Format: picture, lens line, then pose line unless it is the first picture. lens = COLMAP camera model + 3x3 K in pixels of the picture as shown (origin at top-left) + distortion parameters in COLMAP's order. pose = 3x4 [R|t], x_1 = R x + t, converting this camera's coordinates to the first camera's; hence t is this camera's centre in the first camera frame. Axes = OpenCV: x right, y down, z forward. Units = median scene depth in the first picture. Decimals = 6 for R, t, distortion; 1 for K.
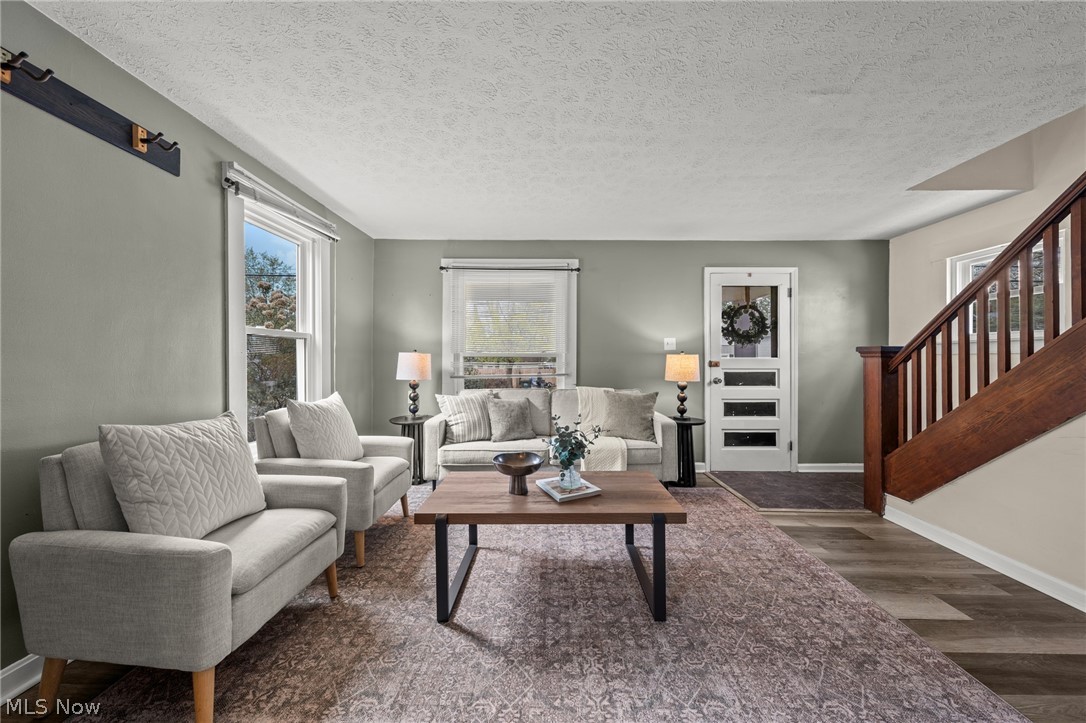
lens RADIAL K [[368.0, 0, 545.3], [0, 368.0, 357.3], [0, 0, 1]] dist [-0.005815, -0.000045]
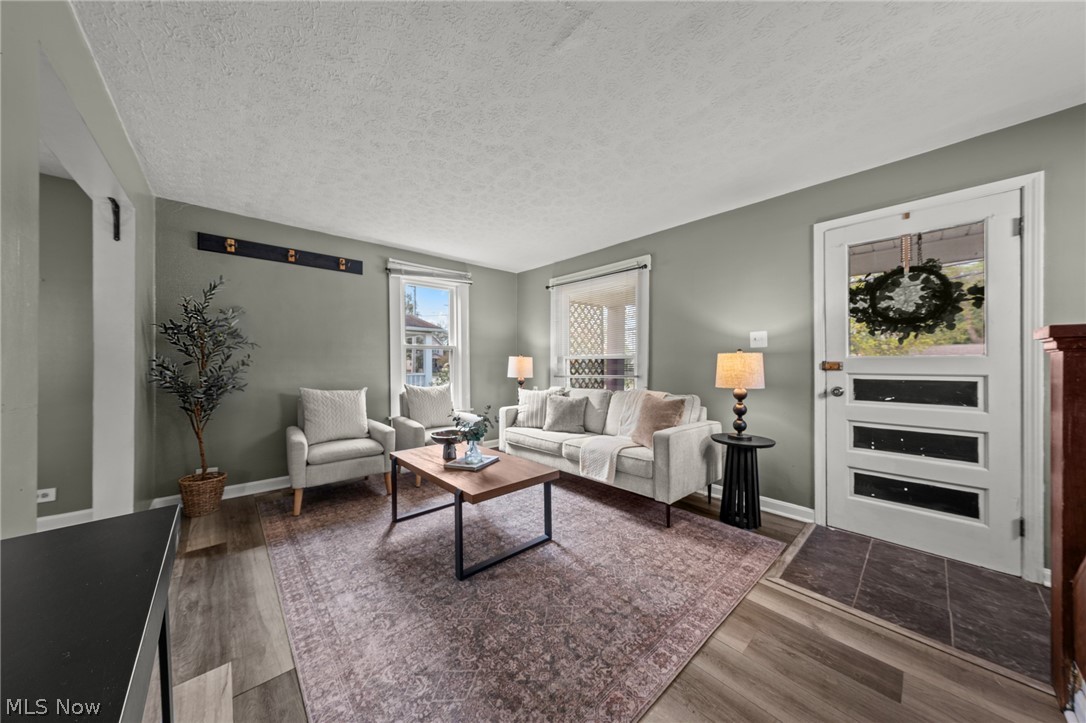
lens RADIAL K [[357.6, 0, 546.5], [0, 357.6, 363.0], [0, 0, 1]] dist [0.000782, -0.000040]
pose [[0.680916, -0.003436, -0.732353, 0.640424], [0.008265, 0.999961, 0.002993, 0.006952], [0.732315, -0.008091, 0.680918, 0.198212]]
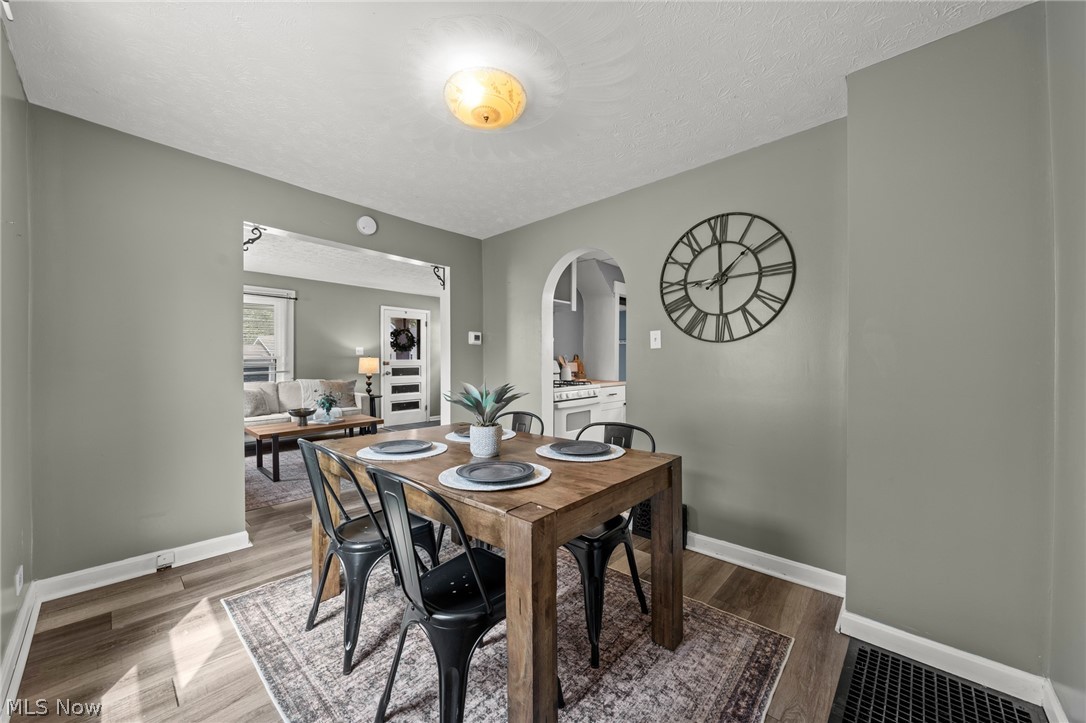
lens RADIAL K [[397.6, 0, 548.4], [0, 397.6, 355.8], [0, 0, 1]] dist [-0.002031, -0.000040]
pose [[0.656314, 0.006089, 0.754463, -0.475328], [-0.005546, 0.999979, -0.003246, -0.015733], [-0.754468, -0.002053, 0.656334, -0.843386]]
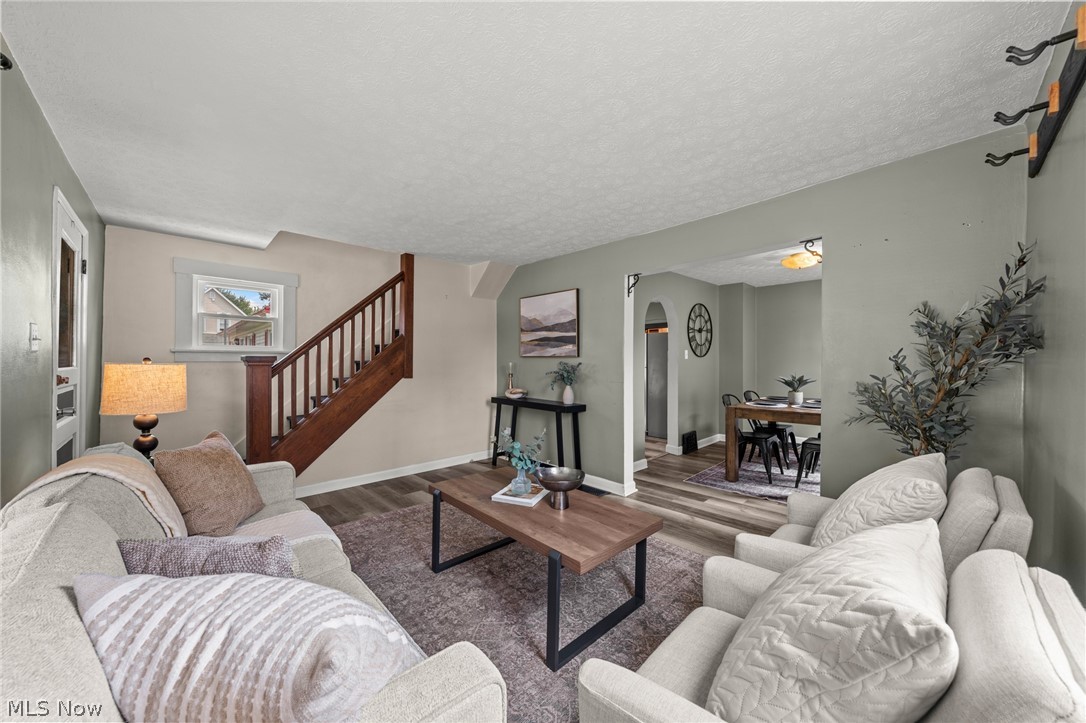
lens RADIAL K [[387.8, 0, 547.9], [0, 387.8, 359.0], [0, 0, 1]] dist [-0.002085, -0.000141]
pose [[-0.705994, 0.000575, 0.708217, -0.444655], [-0.008452, 0.999922, -0.009237, -0.014279], [-0.708167, -0.012507, -0.705934, 0.984699]]
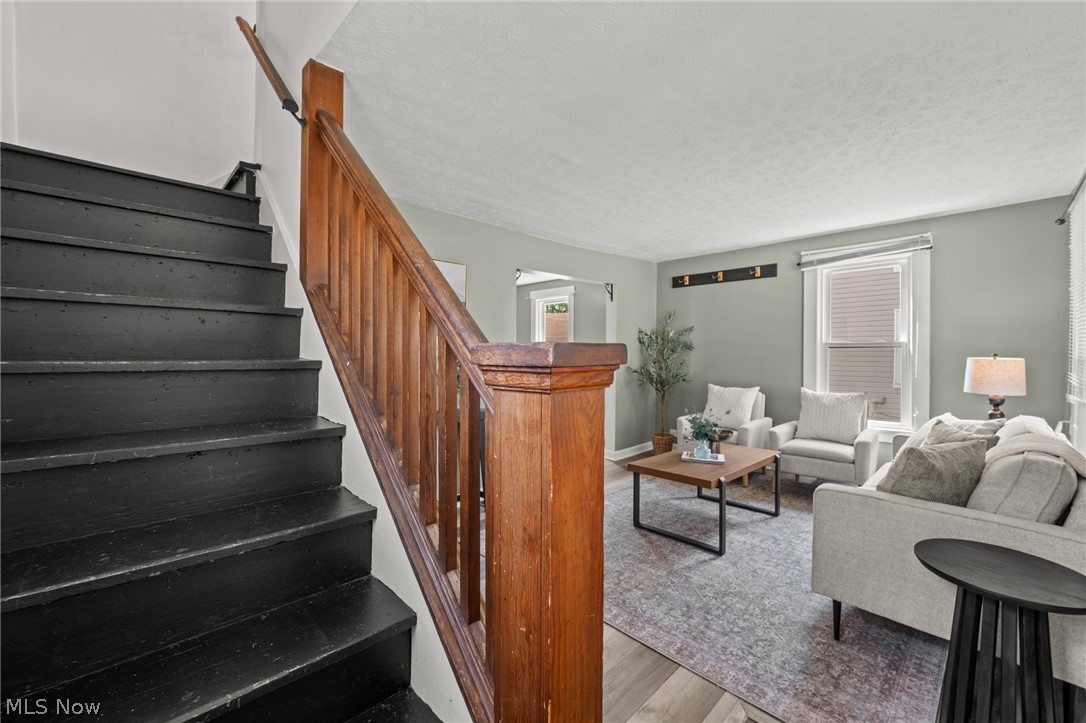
lens RADIAL K [[439.4, 0, 549.4], [0, 439.4, 355.5], [0, 0, 1]] dist [0.001060, 0.000288]
pose [[-0.705633, -0.000422, -0.708578, 0.926163], [0.000624, 0.999999, -0.001216, -0.016608], [0.708578, -0.001300, -0.705632, 0.990942]]
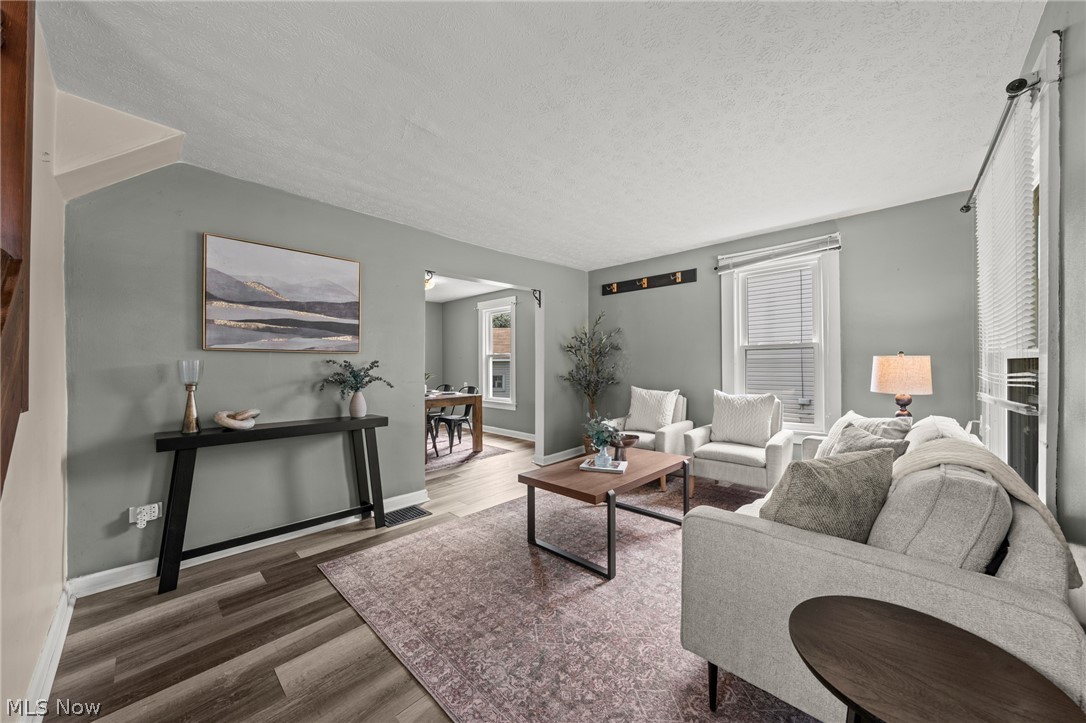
lens RADIAL K [[382.4, 0, 547.4], [0, 382.4, 362.0], [0, 0, 1]] dist [-0.002496, -0.000160]
pose [[-0.677563, -0.005257, -0.735446, 0.665607], [0.009033, 0.999840, -0.015470, 0.005459], [0.735409, -0.017125, -0.677407, 0.995344]]
